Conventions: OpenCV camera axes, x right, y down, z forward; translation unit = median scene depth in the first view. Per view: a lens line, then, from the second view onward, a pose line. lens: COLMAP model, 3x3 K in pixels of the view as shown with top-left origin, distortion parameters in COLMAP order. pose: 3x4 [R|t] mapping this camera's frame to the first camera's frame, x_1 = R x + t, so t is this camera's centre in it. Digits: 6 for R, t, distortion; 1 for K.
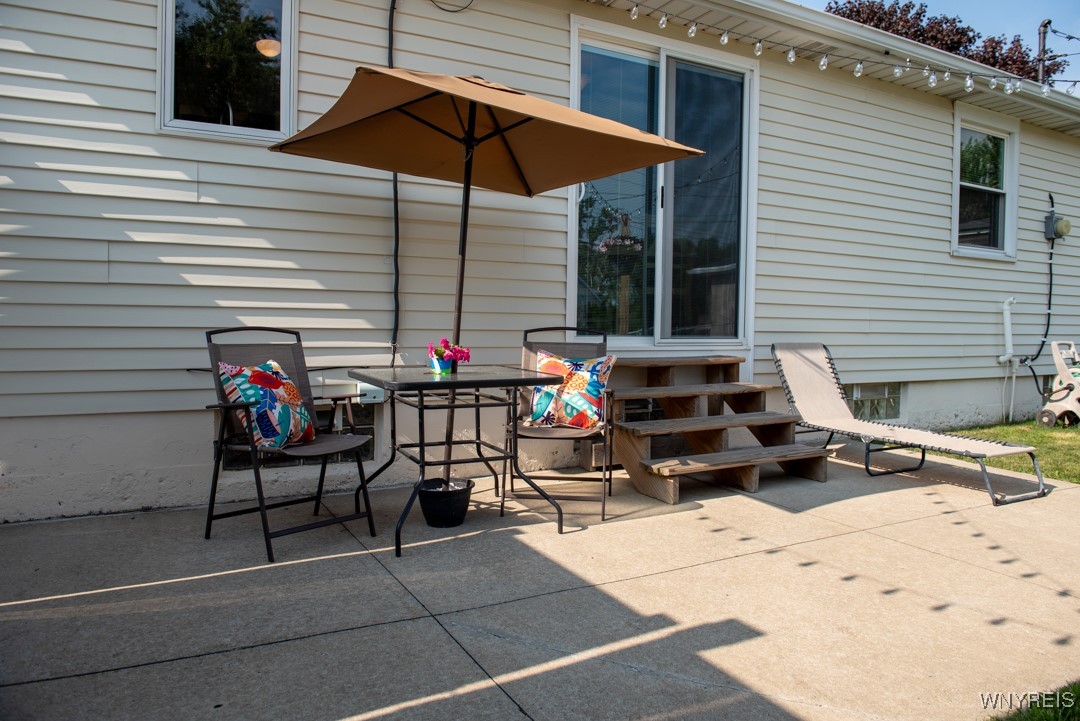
lens RADIAL K [[743.5, 0, 540.0], [0, 743.5, 360.5], [0, 0, 1]] dist [-0.052890, -0.002573]
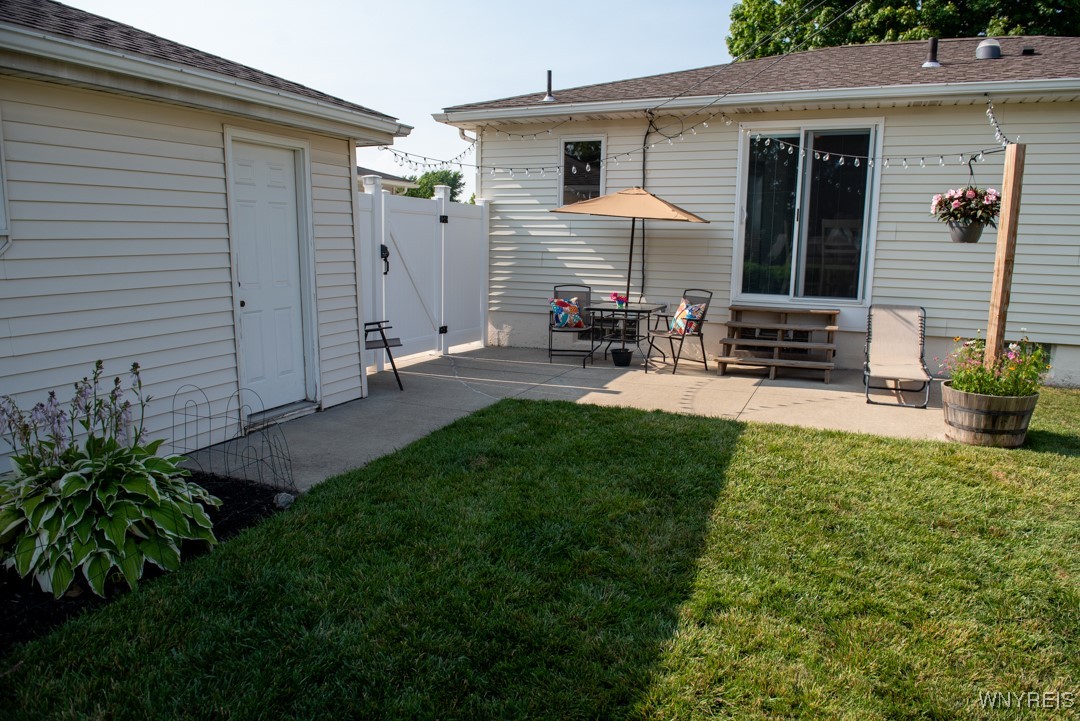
lens RADIAL K [[743.5, 0, 540.0], [0, 743.5, 360.5], [0, 0, 1]] dist [-0.052890, -0.002573]
pose [[0.612047, 0.116786, -0.782150, 1.402045], [-0.047925, 0.992695, 0.110721, -0.053969], [0.789368, -0.030282, 0.613173, -0.639174]]
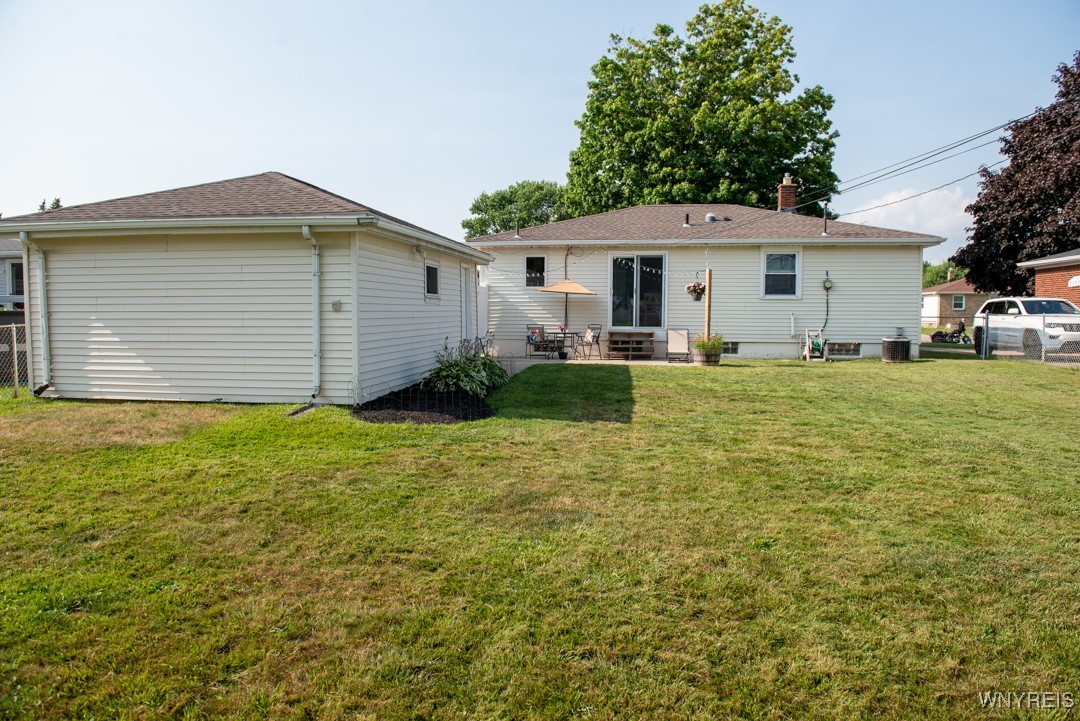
lens RADIAL K [[743.5, 0, 540.0], [0, 743.5, 360.5], [0, 0, 1]] dist [-0.052890, -0.002573]
pose [[0.790348, 0.023995, -0.612188, 2.628488], [-0.026128, 0.999644, 0.005450, 0.169200], [0.612101, 0.011688, 0.790694, -2.927896]]
